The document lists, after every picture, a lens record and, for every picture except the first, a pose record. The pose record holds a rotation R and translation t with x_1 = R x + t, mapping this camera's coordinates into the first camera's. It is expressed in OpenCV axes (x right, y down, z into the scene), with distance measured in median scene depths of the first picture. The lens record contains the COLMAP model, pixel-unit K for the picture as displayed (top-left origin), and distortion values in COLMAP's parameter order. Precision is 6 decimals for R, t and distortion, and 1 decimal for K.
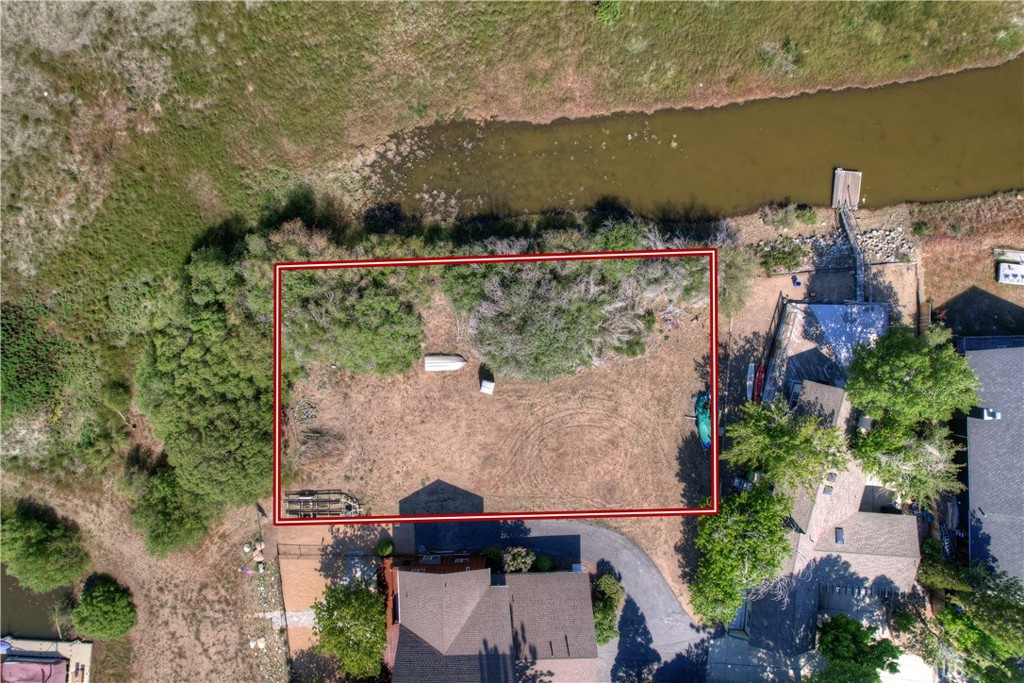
lens RADIAL K [[654.5, 0, 512.0], [0, 654.5, 341.5], [0, 0, 1]] dist [-0.077756, 0.074857]
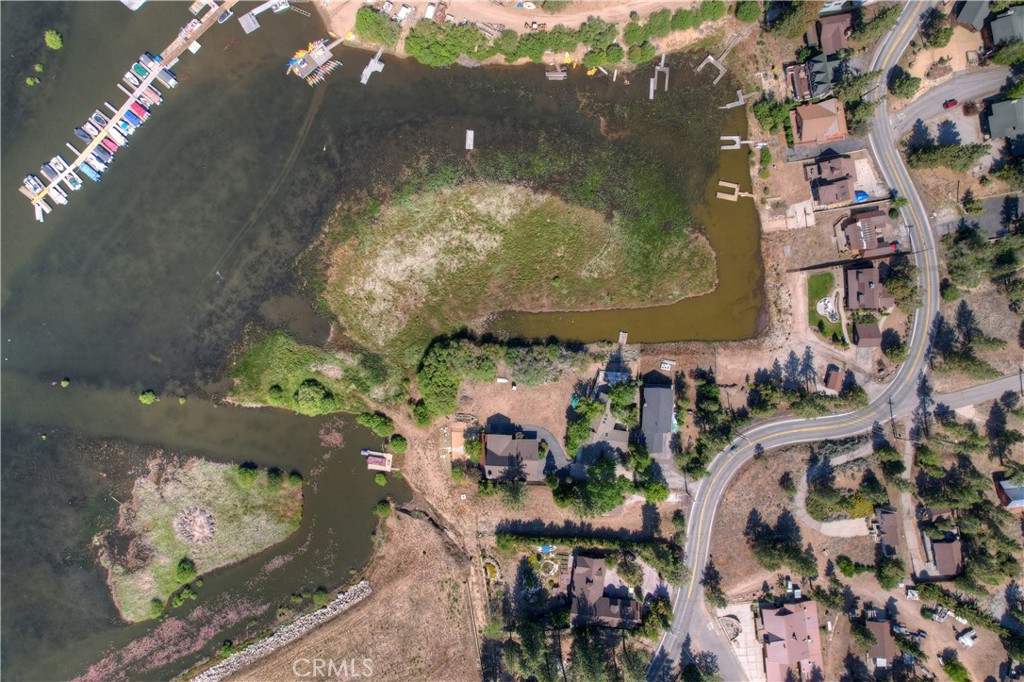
lens RADIAL K [[654.5, 0, 512.0], [0, 654.5, 341.0], [0, 0, 1]] dist [-0.077756, 0.074857]
pose [[0.997259, 0.073922, 0.003320, -0.079374], [-0.073900, 0.997246, -0.006332, -0.160889], [-0.003779, 0.006070, 0.999974, -2.557721]]
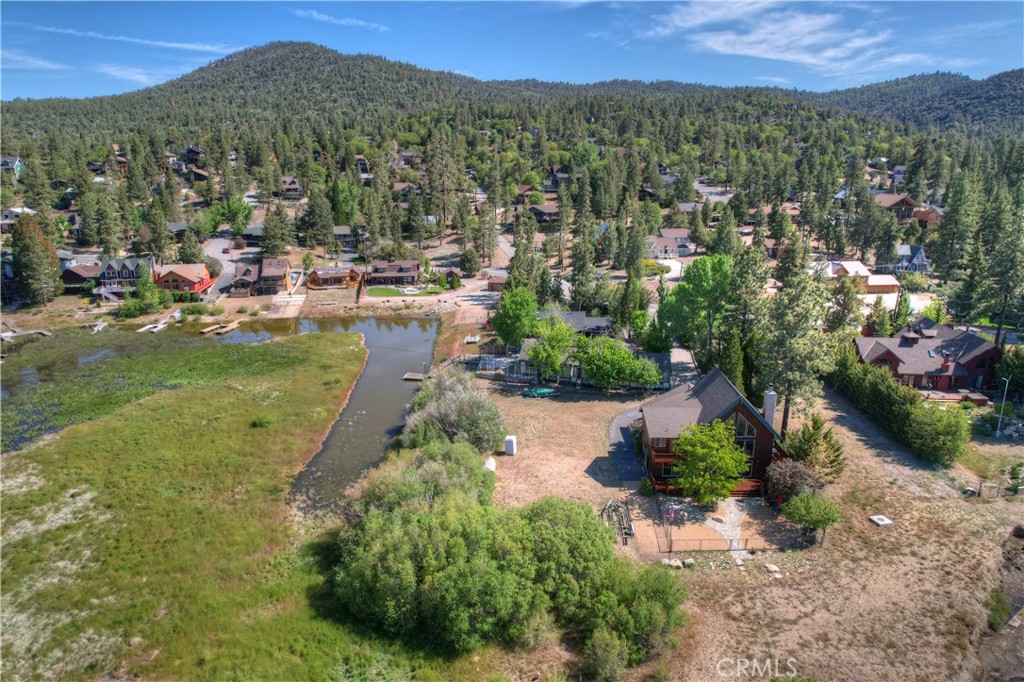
lens RADIAL K [[654.5, 0, 512.0], [0, 654.5, 341.0], [0, 0, 1]] dist [-0.077756, 0.074857]
pose [[0.064679, -0.256033, 0.964502, -1.228551], [0.997906, 0.017605, -0.062246, 0.147308], [-0.001043, 0.966508, 0.256635, 0.446478]]
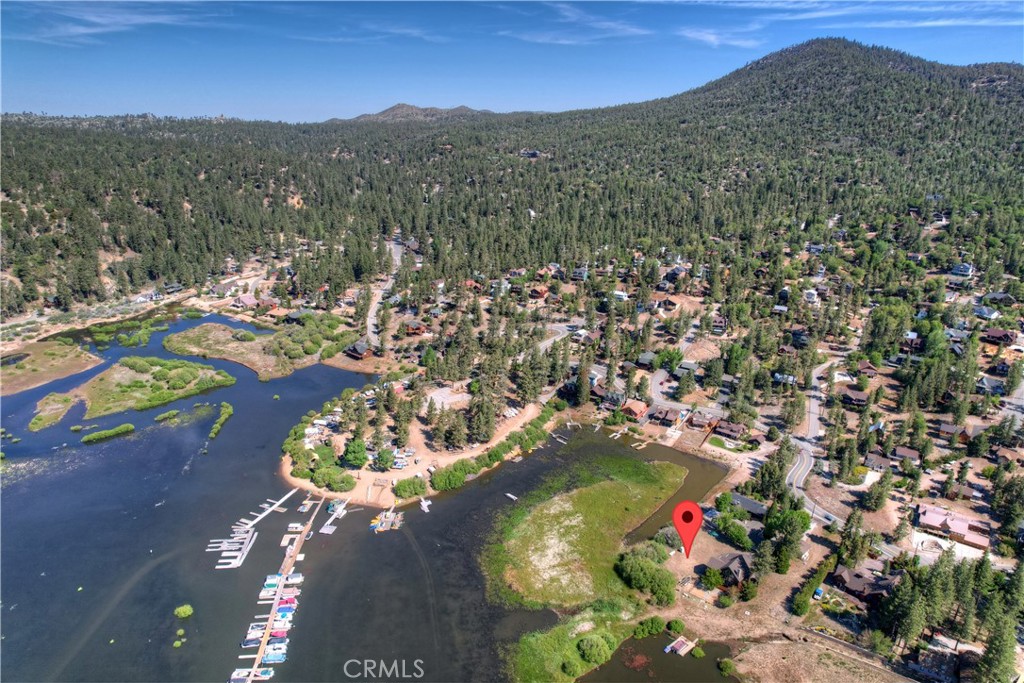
lens RADIAL K [[654.5, 0, 512.0], [0, 654.5, 341.5], [0, 0, 1]] dist [-0.077756, 0.074857]
pose [[0.725280, -0.210110, 0.655608, -3.515791], [0.688206, 0.246797, -0.682249, 1.952936], [-0.018455, 0.946015, 0.323596, -1.805091]]
